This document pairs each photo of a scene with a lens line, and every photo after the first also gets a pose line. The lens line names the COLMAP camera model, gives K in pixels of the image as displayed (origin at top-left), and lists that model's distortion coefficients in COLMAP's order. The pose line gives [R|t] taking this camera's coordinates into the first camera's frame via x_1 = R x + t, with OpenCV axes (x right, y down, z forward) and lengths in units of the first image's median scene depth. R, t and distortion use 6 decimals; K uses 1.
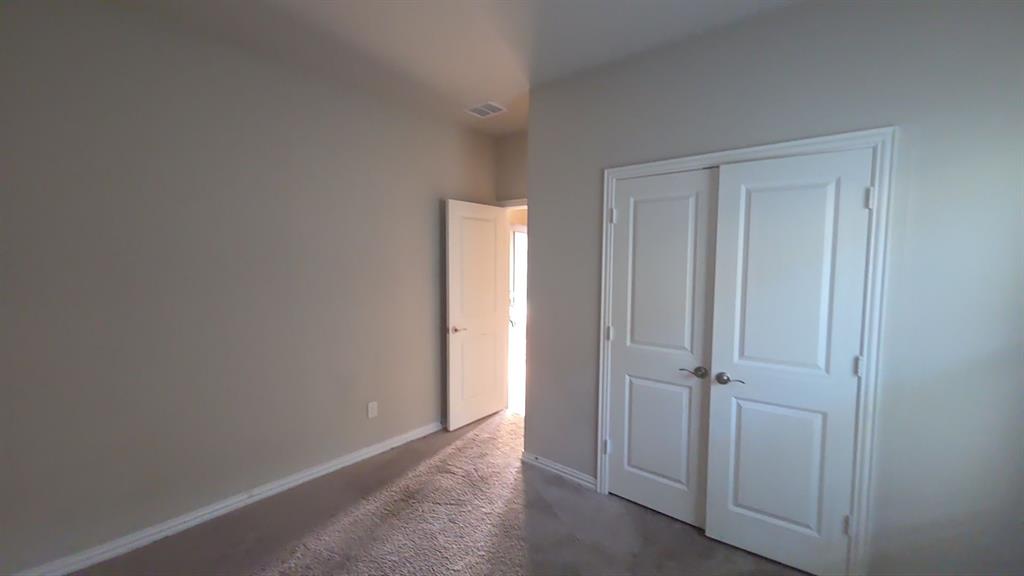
lens RADIAL K [[419.0, 0, 508.1], [0, 419.0, 291.3], [0, 0, 1]] dist [0.000205, -0.000241]
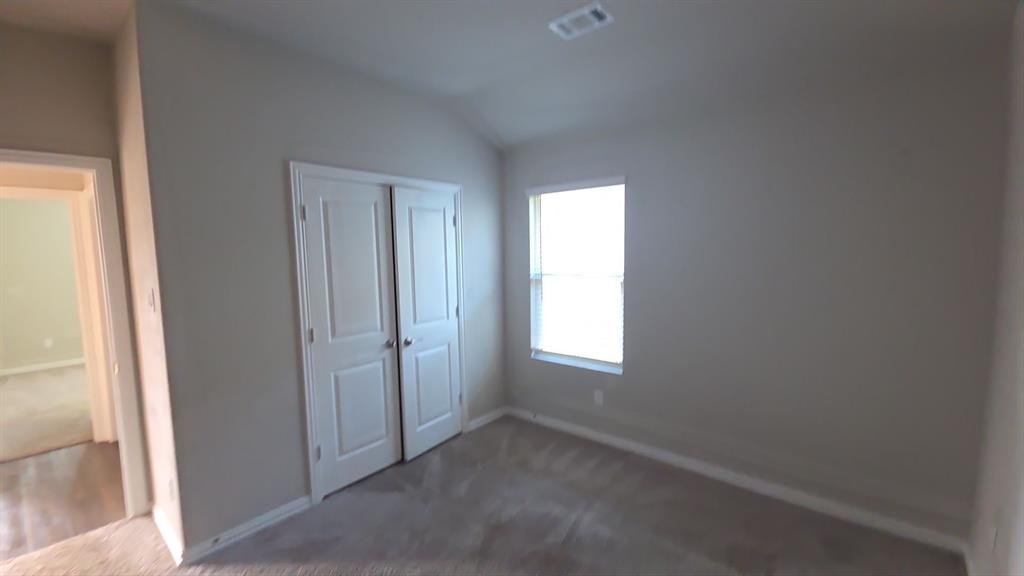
lens RADIAL K [[419.0, 0, 508.1], [0, 419.0, 291.3], [0, 0, 1]] dist [0.000205, -0.000241]
pose [[-0.010566, -0.107887, 0.994107, -0.796957], [0.090002, 0.990025, 0.108400, -0.072817], [-0.995886, 0.090617, -0.000751, 0.617351]]
